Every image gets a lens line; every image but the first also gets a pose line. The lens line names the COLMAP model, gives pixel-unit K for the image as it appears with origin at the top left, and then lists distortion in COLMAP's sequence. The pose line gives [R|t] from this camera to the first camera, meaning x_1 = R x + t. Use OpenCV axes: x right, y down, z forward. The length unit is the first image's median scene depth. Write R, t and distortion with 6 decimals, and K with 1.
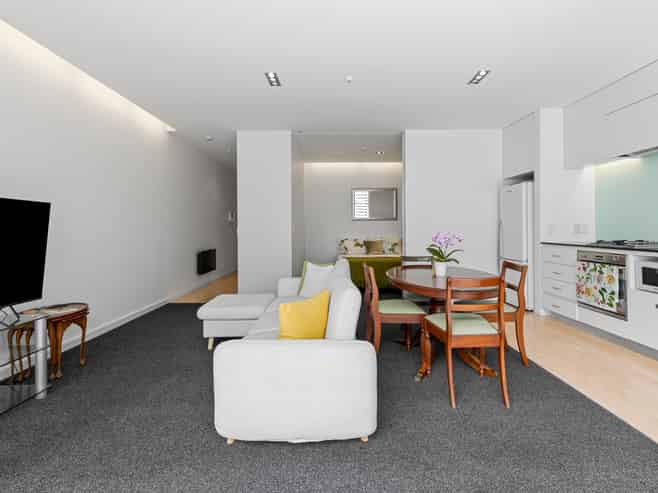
lens RADIAL K [[338.1, 0, 328.8], [0, 338.1, 228.4], [0, 0, 1]] dist [-0.000153, -0.000123]
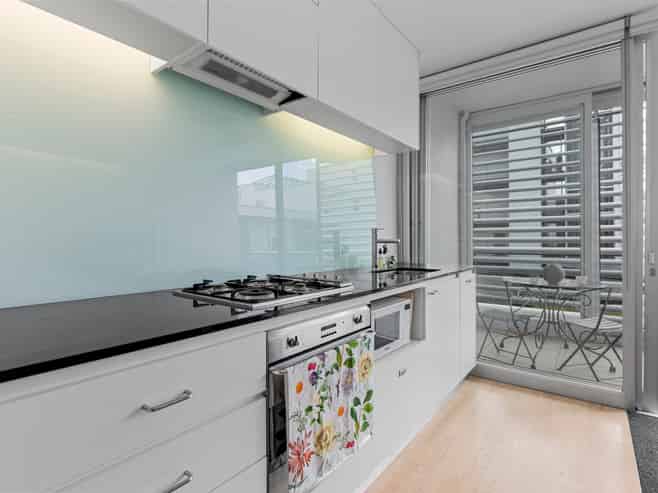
lens RADIAL K [[341.5, 0, 330.8], [0, 341.5, 258.6], [0, 0, 1]] dist [-0.000407, -0.000068]
pose [[-0.791897, -0.004574, 0.610638, 0.565978], [0.019313, 0.999284, 0.032531, -0.002271], [-0.610350, 0.037555, -0.791241, 1.276374]]
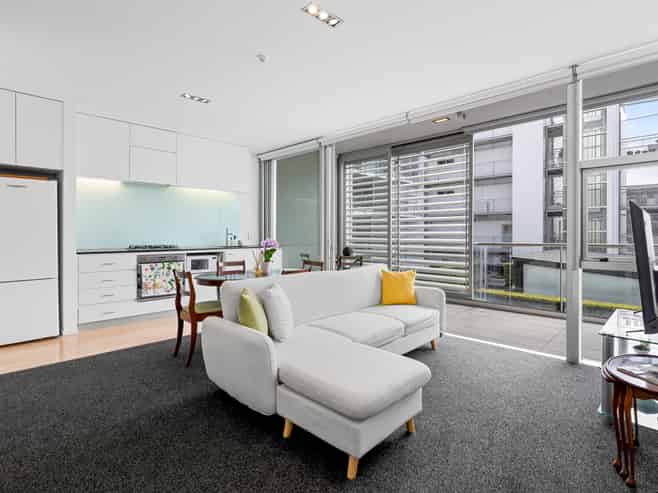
lens RADIAL K [[344.3, 0, 331.3], [0, 344.3, 236.9], [0, 0, 1]] dist [0.001237, 0.000138]
pose [[-0.701150, 0.020668, 0.712714, -0.641086], [0.019973, 0.999757, -0.009343, 0.027038], [-0.712734, 0.007684, -0.701392, 1.464896]]
